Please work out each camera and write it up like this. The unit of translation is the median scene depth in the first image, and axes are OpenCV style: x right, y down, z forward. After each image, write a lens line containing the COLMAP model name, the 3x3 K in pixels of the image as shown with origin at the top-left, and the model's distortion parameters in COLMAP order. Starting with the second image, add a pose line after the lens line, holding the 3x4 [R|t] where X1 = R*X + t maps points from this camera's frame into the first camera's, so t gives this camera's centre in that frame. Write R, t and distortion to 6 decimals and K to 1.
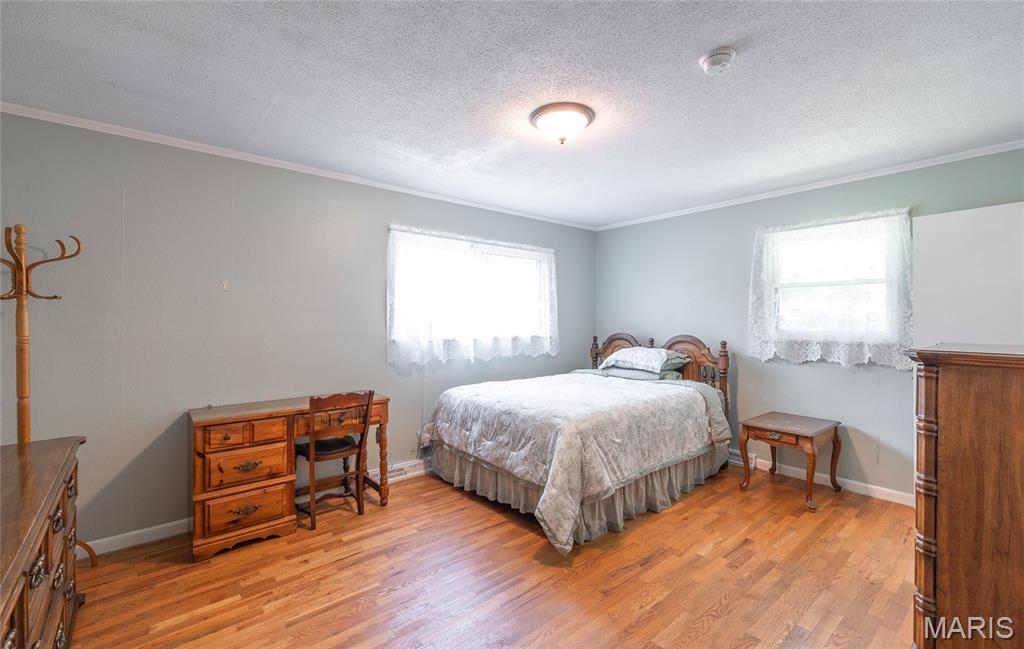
lens RADIAL K [[436.8, 0, 511.7], [0, 436.8, 323.9], [0, 0, 1]] dist [0.000377, 0.000095]
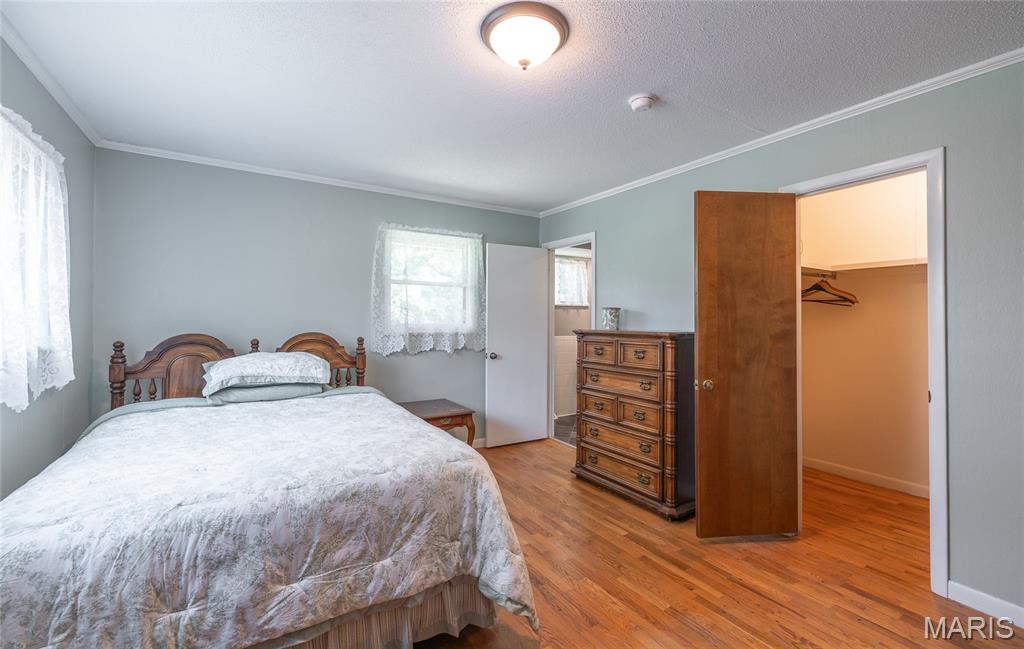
lens RADIAL K [[436.8, 0, 513.4], [0, 436.8, 319.7], [0, 0, 1]] dist [0.000377, 0.000095]
pose [[0.119914, -0.006413, 0.992764, -0.448709], [0.001999, 0.999979, 0.006218, -0.003049], [-0.992782, 0.001239, 0.119924, 0.693918]]
